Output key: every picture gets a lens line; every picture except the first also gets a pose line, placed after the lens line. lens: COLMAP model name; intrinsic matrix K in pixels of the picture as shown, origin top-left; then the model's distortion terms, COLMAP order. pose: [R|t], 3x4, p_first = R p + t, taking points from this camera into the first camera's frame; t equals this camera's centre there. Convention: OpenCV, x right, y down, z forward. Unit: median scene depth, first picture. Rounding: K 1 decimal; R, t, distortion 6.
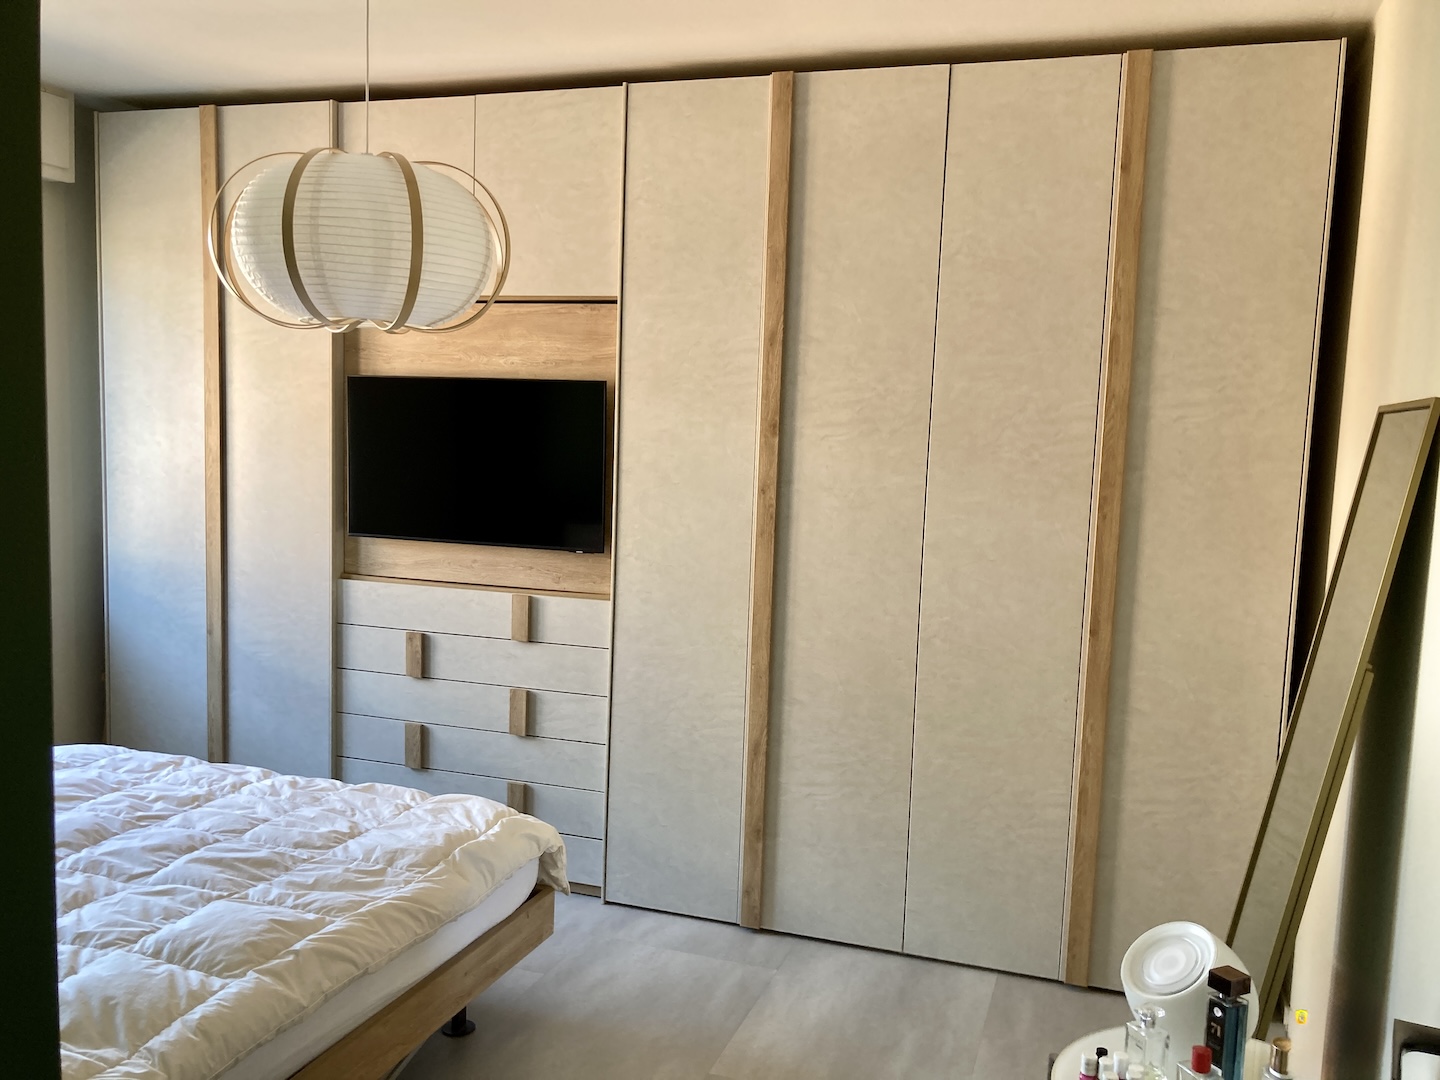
lens RADIAL K [[1182.5, 0, 711.0], [0, 1182.5, 545.0], [0, 0, 1]] dist [0.029490, -0.030056]
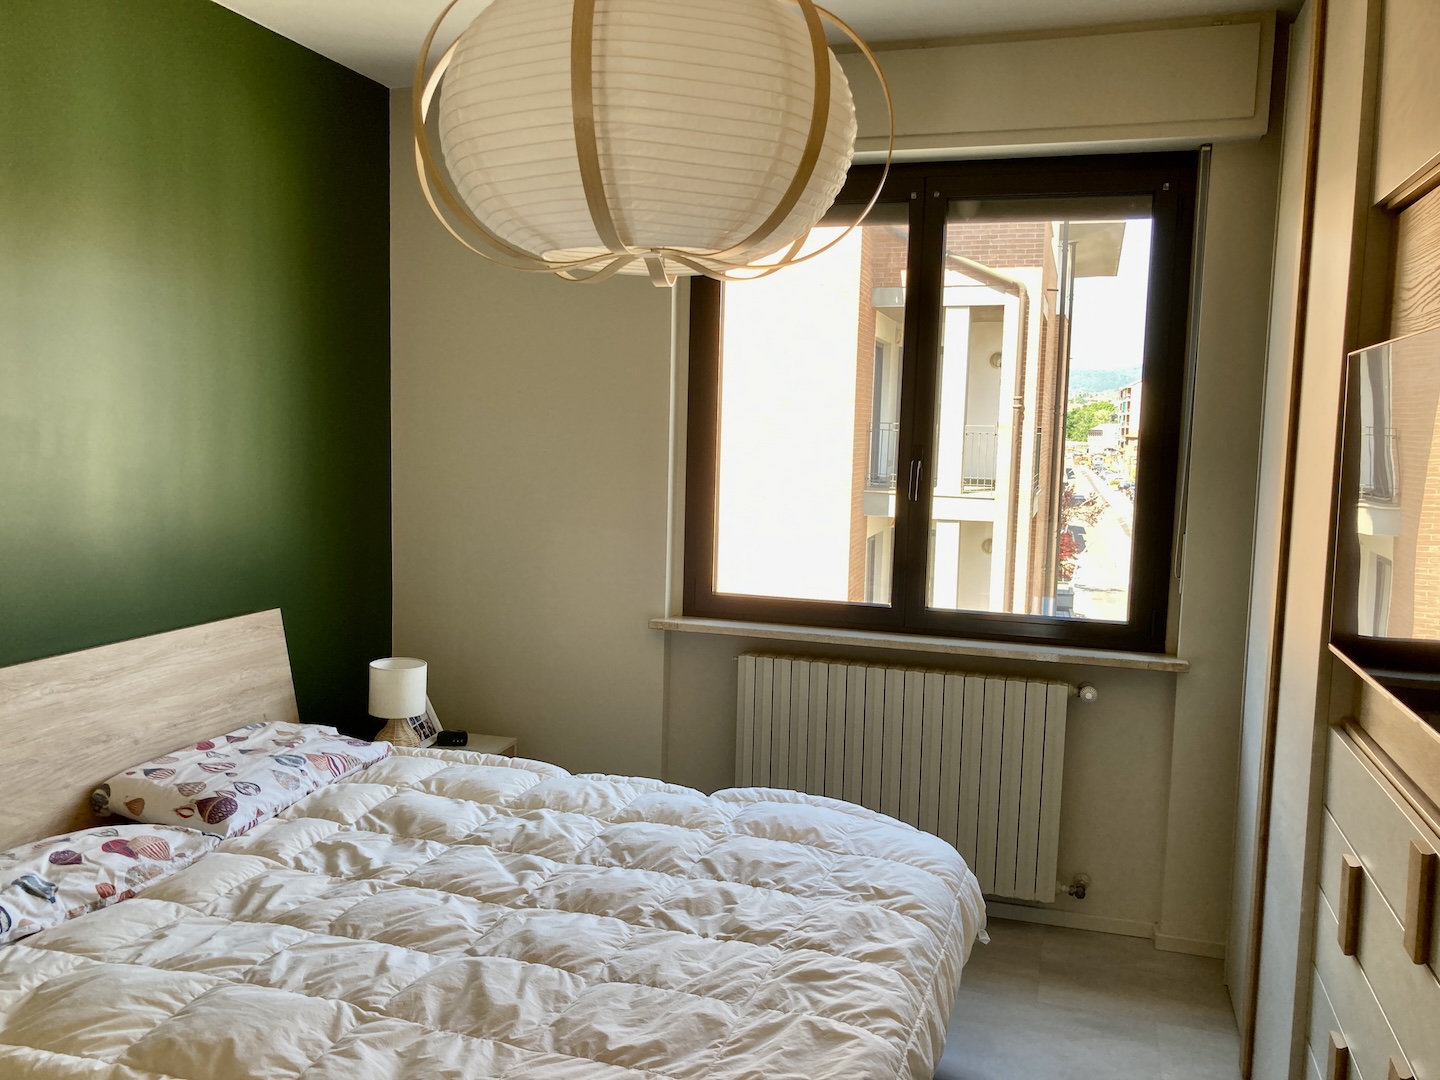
lens RADIAL K [[1182.5, 0, 711.0], [0, 1182.5, 545.0], [0, 0, 1]] dist [0.029490, -0.030056]
pose [[0.016176, 0.063257, -0.997866, 0.342092], [-0.111410, 0.991896, 0.061073, -0.083448], [0.993643, 0.110185, 0.023093, 1.039147]]
